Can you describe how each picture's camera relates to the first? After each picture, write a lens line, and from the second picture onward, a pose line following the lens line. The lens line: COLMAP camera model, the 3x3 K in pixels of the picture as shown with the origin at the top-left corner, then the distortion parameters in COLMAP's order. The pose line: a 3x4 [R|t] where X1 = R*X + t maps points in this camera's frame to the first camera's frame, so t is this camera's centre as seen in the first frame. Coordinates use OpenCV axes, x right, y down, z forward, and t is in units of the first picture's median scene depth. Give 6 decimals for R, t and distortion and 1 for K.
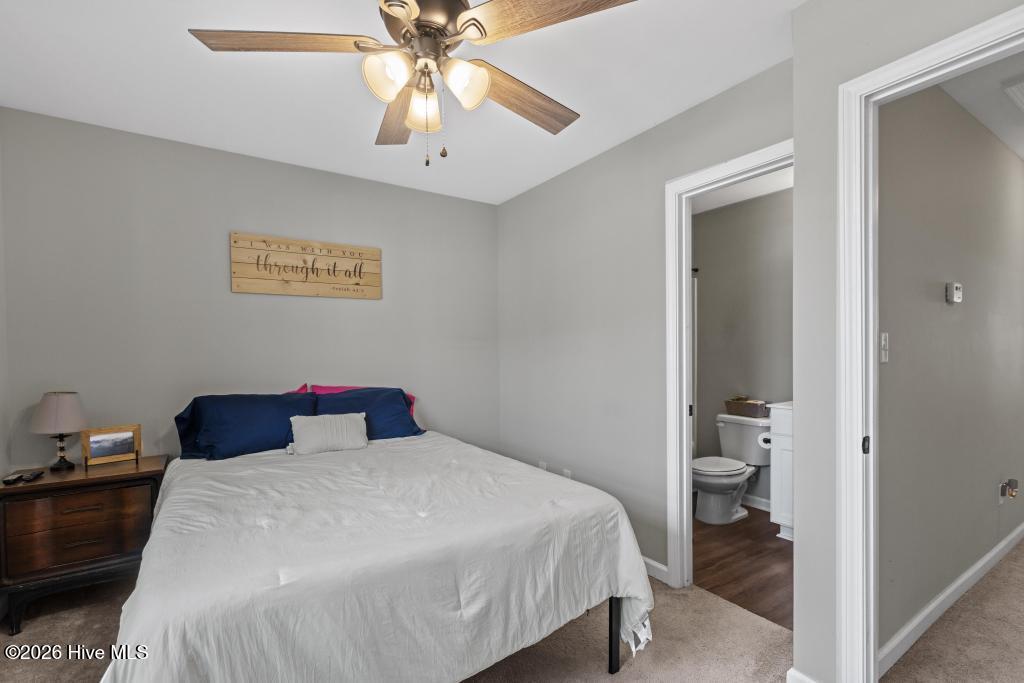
lens RADIAL K [[467.8, 0, 512.0], [0, 467.8, 341.5], [0, 0, 1]] dist [0.002038, 0.000168]
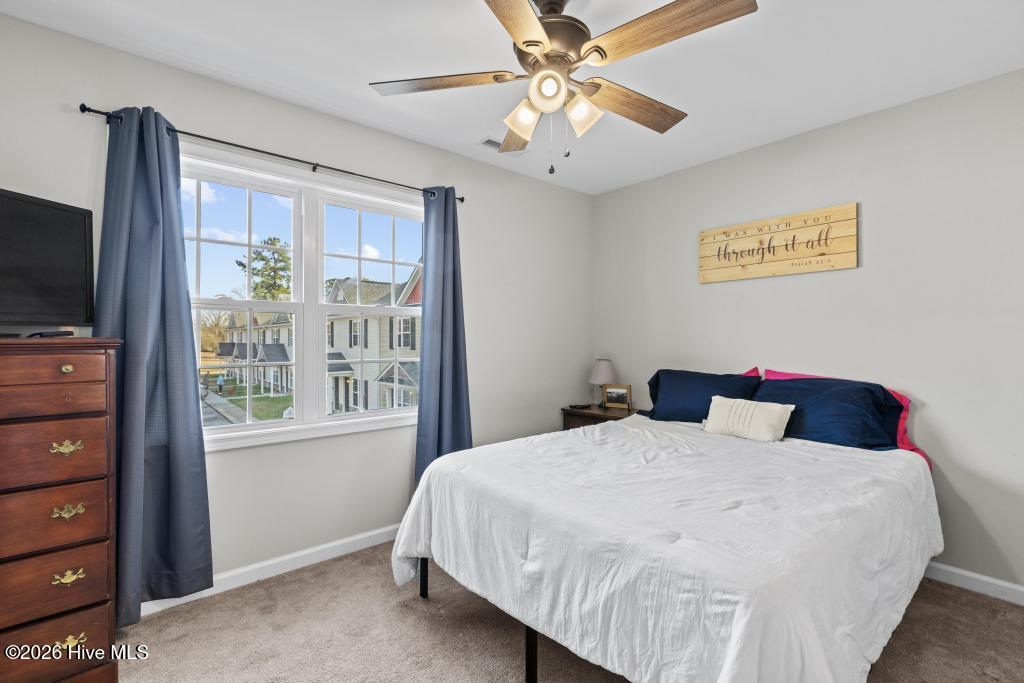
lens RADIAL K [[458.0, 0, 511.1], [0, 458.0, 317.5], [0, 0, 1]] dist [0.002005, 0.000151]
pose [[0.131942, -0.038246, -0.990519, 0.639856], [0.021713, 0.999127, -0.035686, 0.013336], [0.991020, -0.016799, 0.132658, 0.522339]]
